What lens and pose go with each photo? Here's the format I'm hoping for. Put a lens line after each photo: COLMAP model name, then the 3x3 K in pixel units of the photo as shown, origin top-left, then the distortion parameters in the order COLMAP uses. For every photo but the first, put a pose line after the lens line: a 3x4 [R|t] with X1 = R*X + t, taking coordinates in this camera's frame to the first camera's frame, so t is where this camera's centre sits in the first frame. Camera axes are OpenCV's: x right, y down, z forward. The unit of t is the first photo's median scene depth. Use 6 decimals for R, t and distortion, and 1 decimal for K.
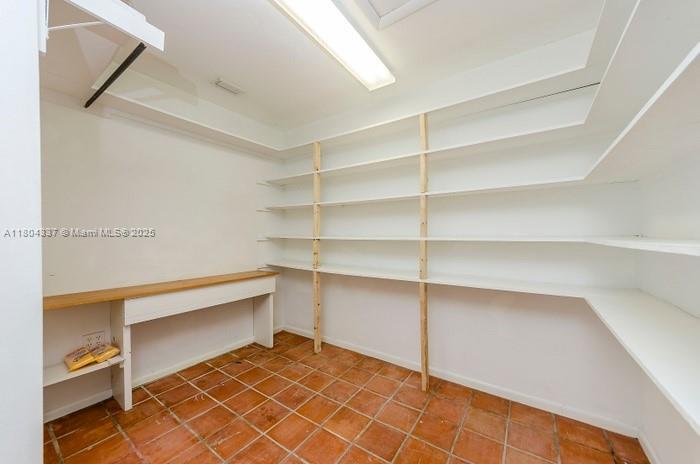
lens RADIAL K [[256.2, 0, 348.9], [0, 256.2, 238.1], [0, 0, 1]] dist [0.006500, 0.000018]
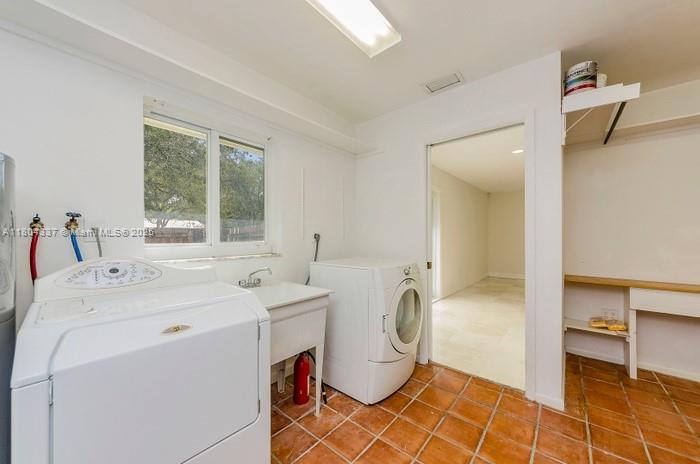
lens RADIAL K [[256.2, 0, 348.9], [0, 256.2, 238.1], [0, 0, 1]] dist [0.006500, 0.000018]
pose [[-0.091524, 0.008955, -0.995763, 0.486710], [-0.008241, 0.999919, 0.009750, 0.001743], [0.995769, 0.009099, -0.091443, -0.234149]]
